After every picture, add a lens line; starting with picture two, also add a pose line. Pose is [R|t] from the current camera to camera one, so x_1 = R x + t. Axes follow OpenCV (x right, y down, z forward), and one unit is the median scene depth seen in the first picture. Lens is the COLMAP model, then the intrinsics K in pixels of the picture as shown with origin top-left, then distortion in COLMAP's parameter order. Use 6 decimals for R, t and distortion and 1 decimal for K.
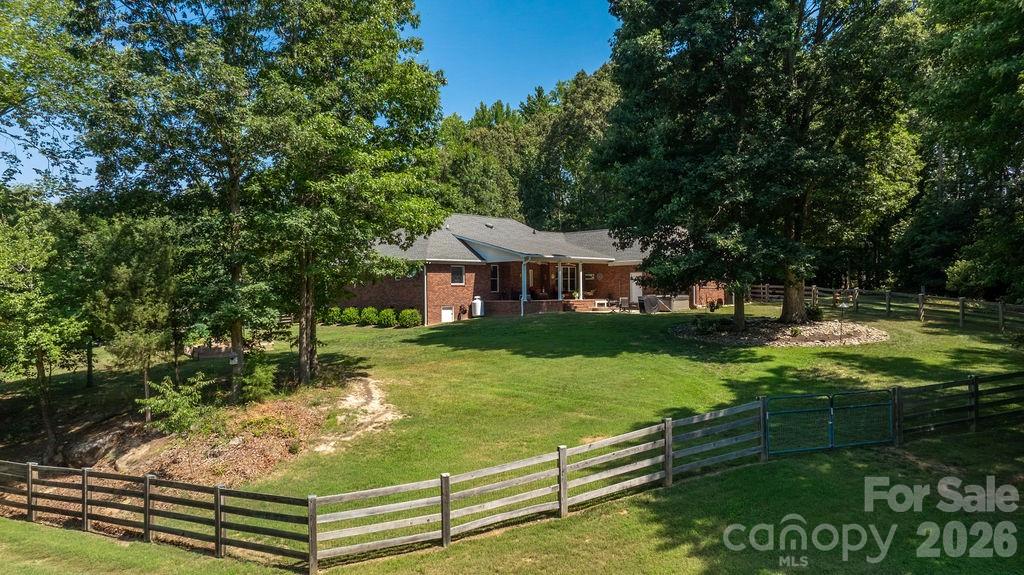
lens RADIAL K [[725.6, 0, 512.3], [0, 725.6, 287.9], [0, 0, 1]] dist [-0.024358, 0.006774]
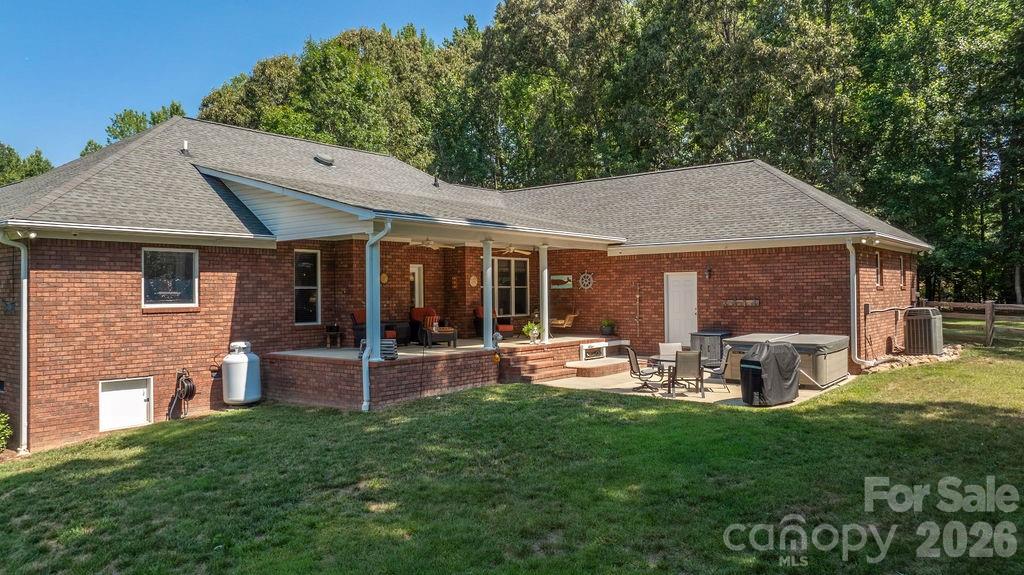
lens RADIAL K [[725.6, 0, 512.3], [0, 725.6, 287.1], [0, 0, 1]] dist [-0.024358, 0.006774]
pose [[0.996701, 0.000167, 0.081158, 0.046646], [0.000138, 0.999993, -0.003760, -0.011513], [-0.081158, 0.003758, 0.996694, 0.622305]]
